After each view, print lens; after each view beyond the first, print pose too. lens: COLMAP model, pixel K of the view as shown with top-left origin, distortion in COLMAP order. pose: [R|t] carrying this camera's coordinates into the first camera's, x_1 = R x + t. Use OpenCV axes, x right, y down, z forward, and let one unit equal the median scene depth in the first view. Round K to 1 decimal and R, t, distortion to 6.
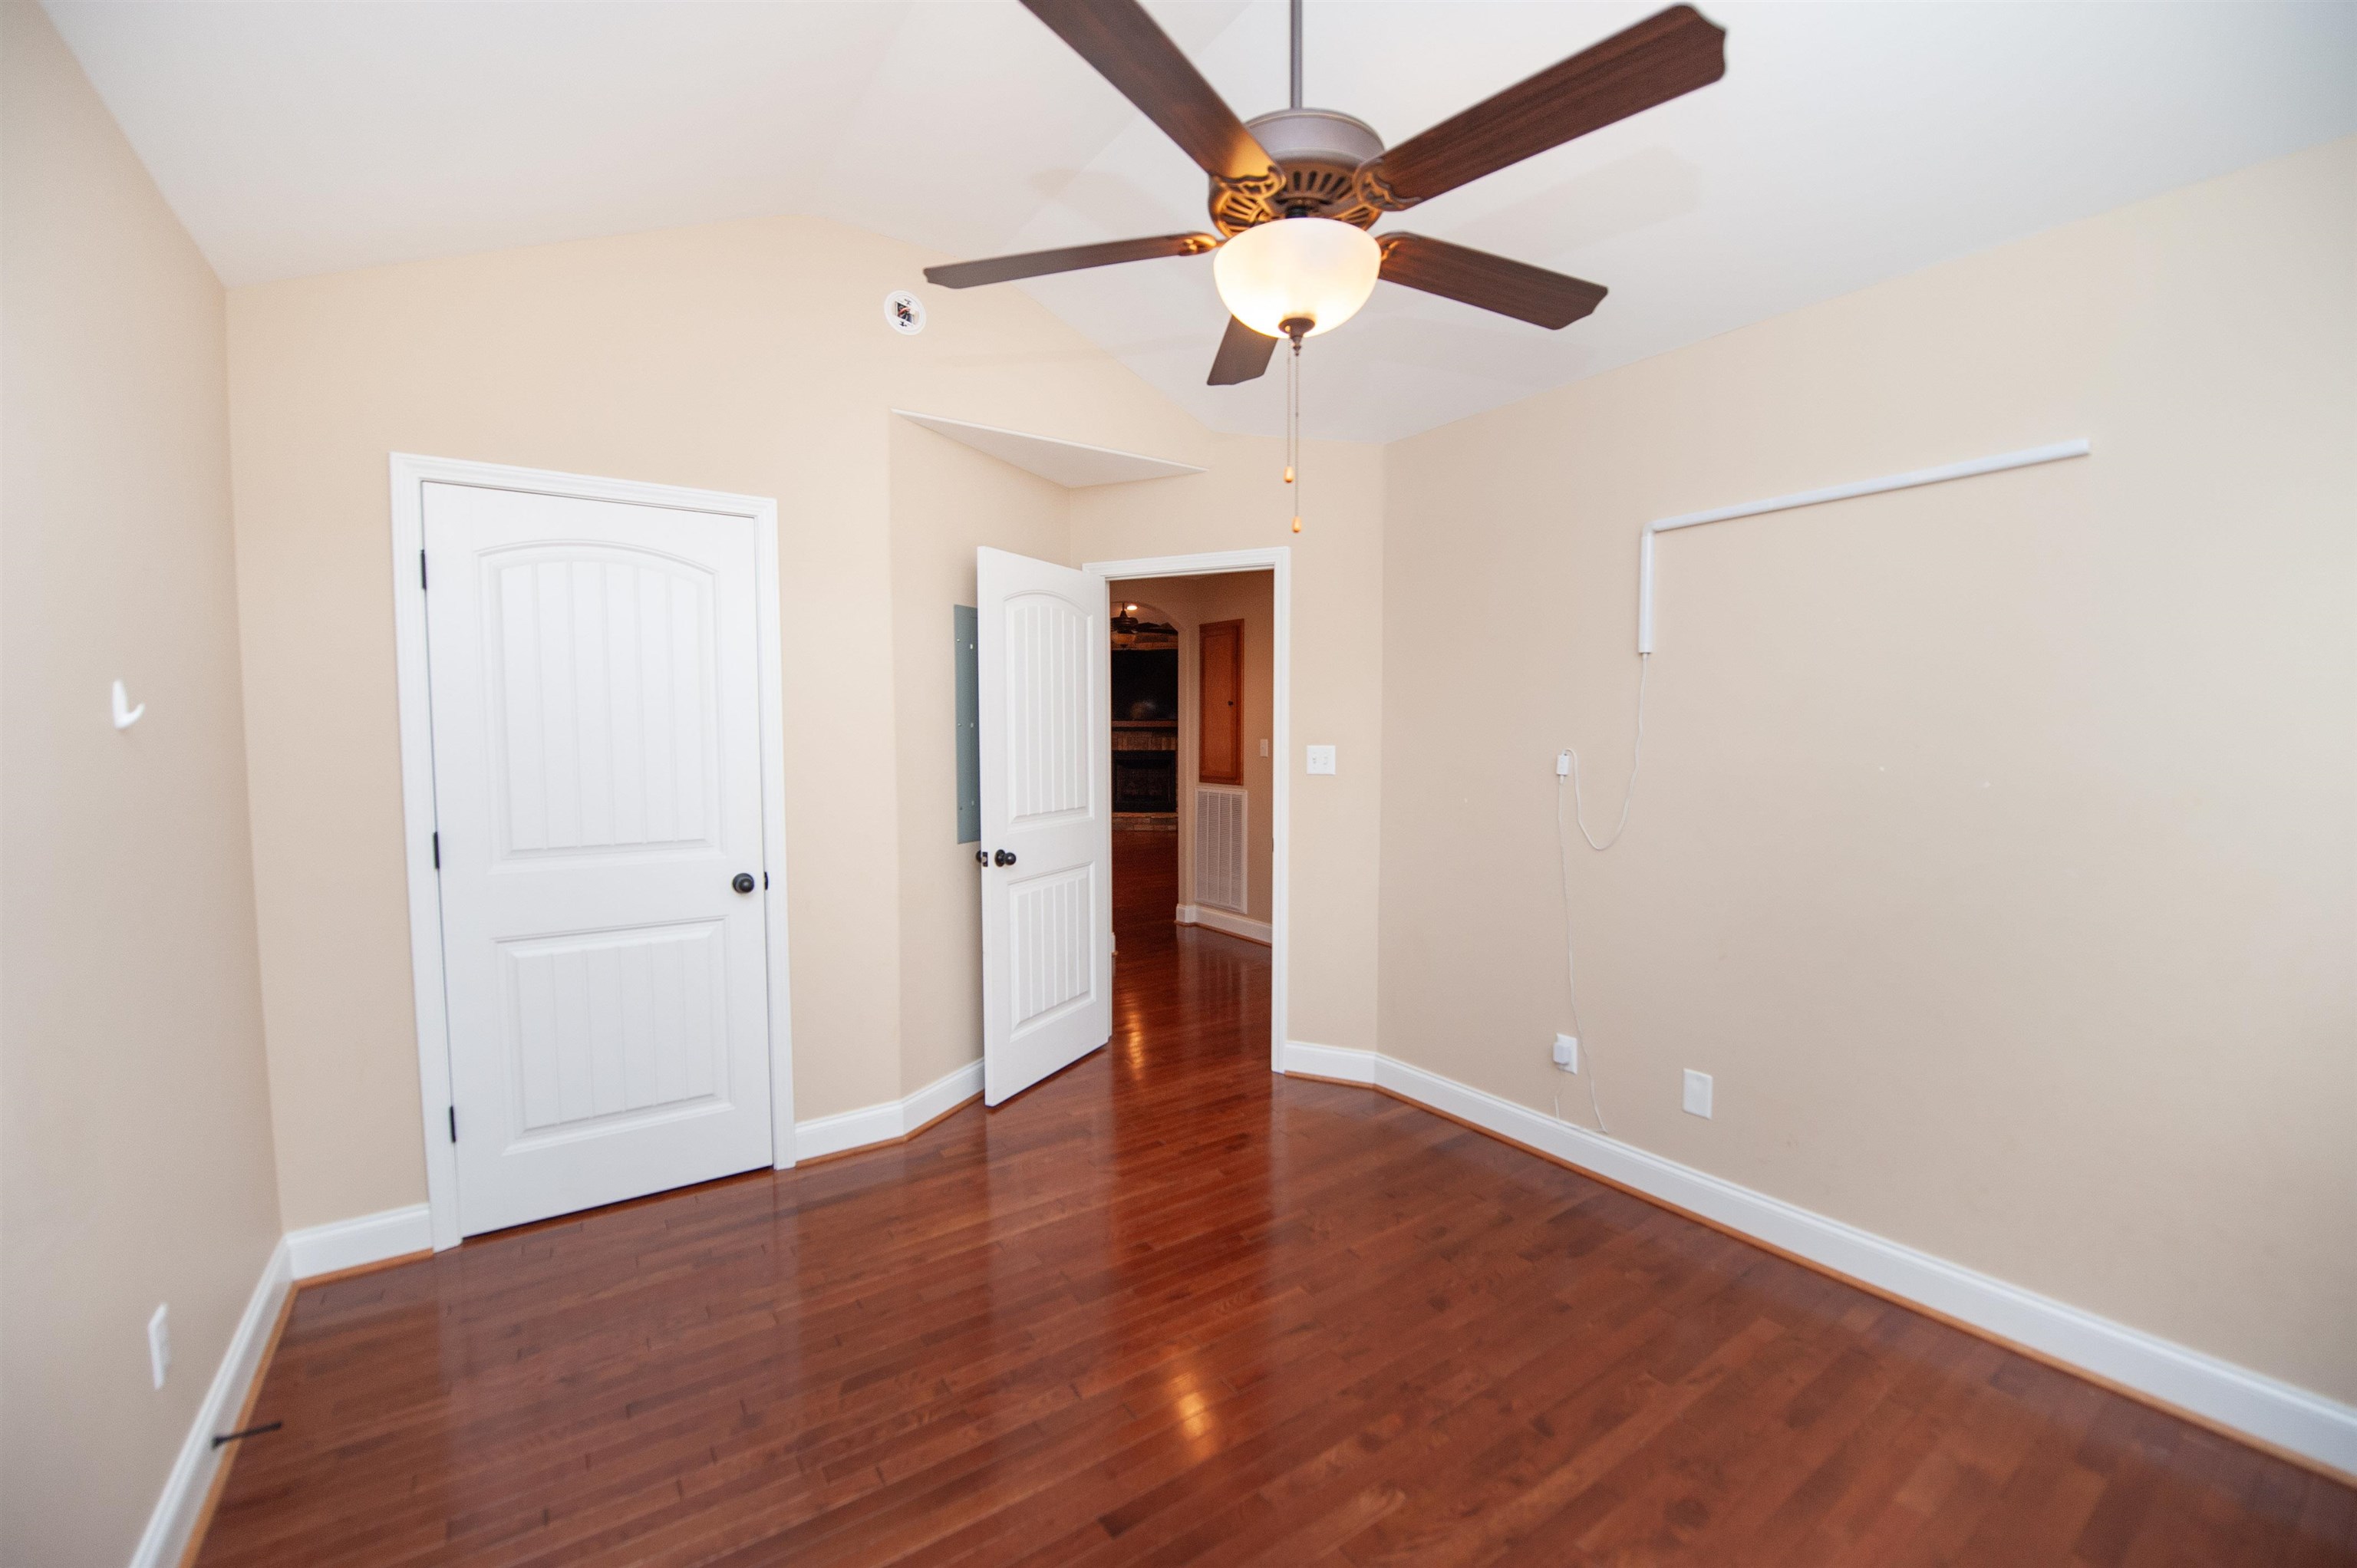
lens RADIAL K [[954.9, 0, 1178.1], [0, 954.9, 788.2], [0, 0, 1]] dist [-0.012248, -0.004301]
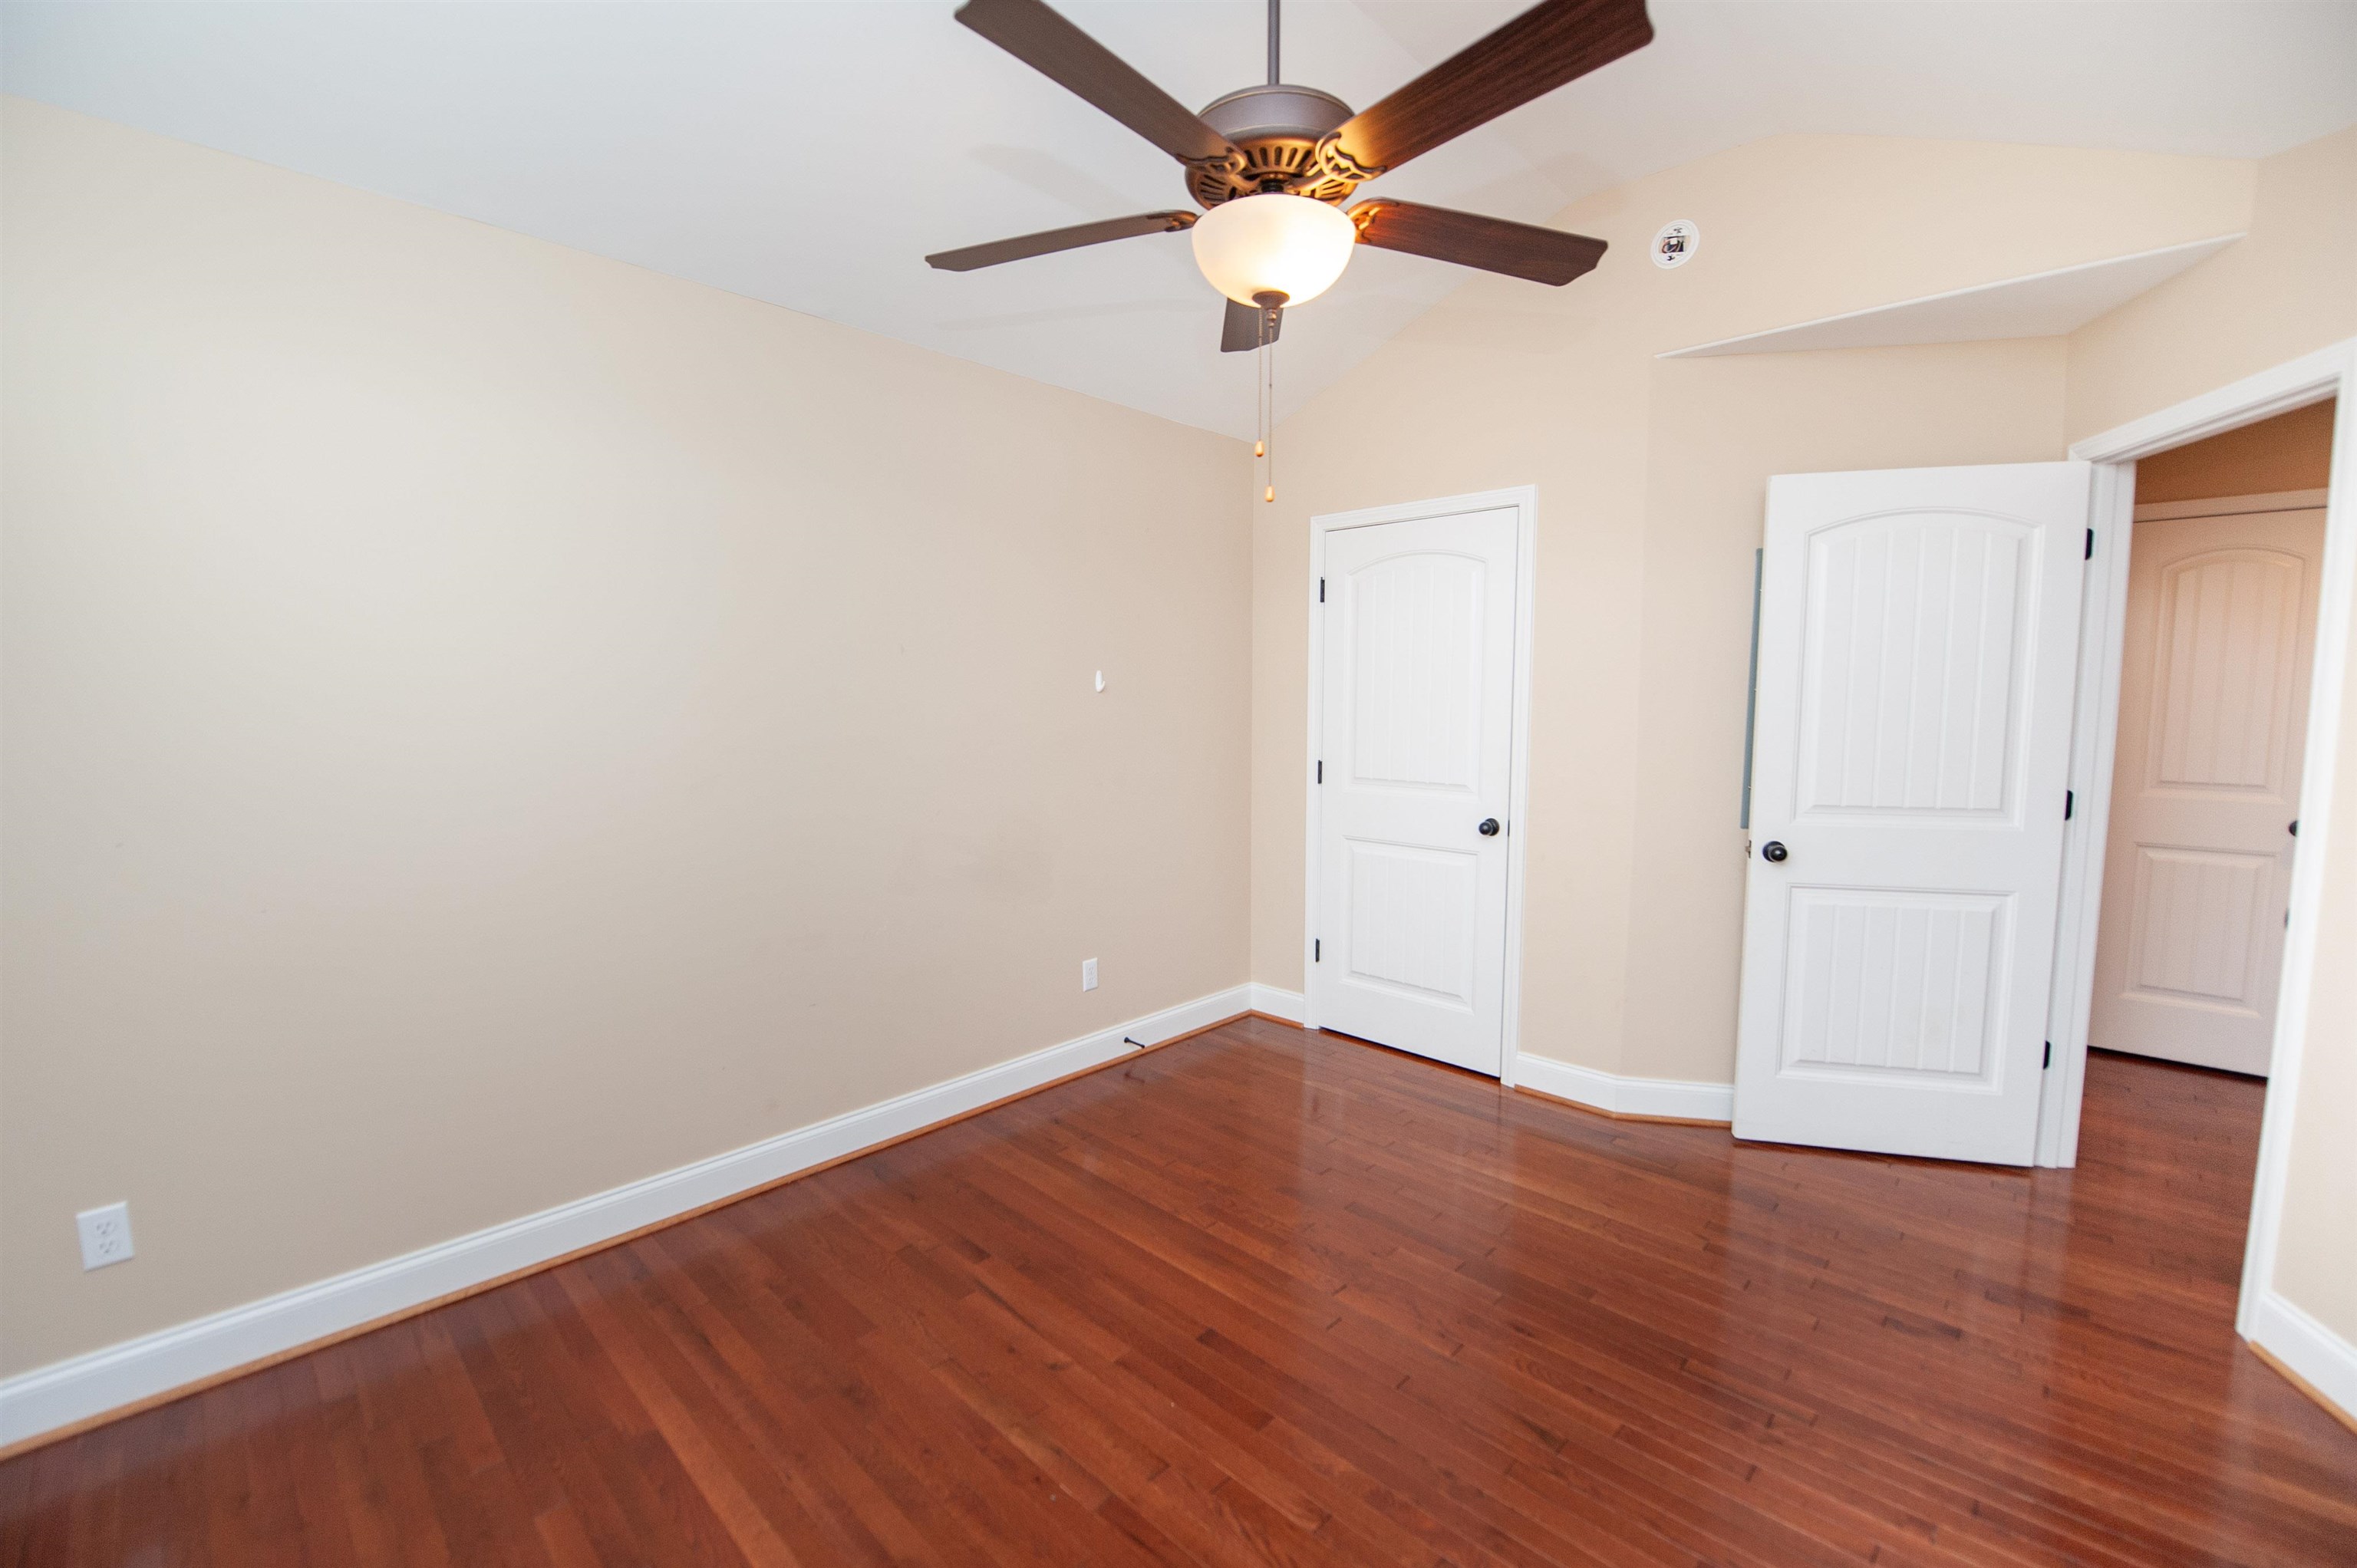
lens RADIAL K [[987.2, 0, 1178.5], [0, 987.2, 789.2], [0, 0, 1]] dist [-0.013900, -0.004452]
pose [[0.202394, 0.097846, -0.974404, 0.637687], [-0.060591, 0.994341, 0.087263, -0.028501], [0.977428, 0.041379, 0.207177, 0.379484]]
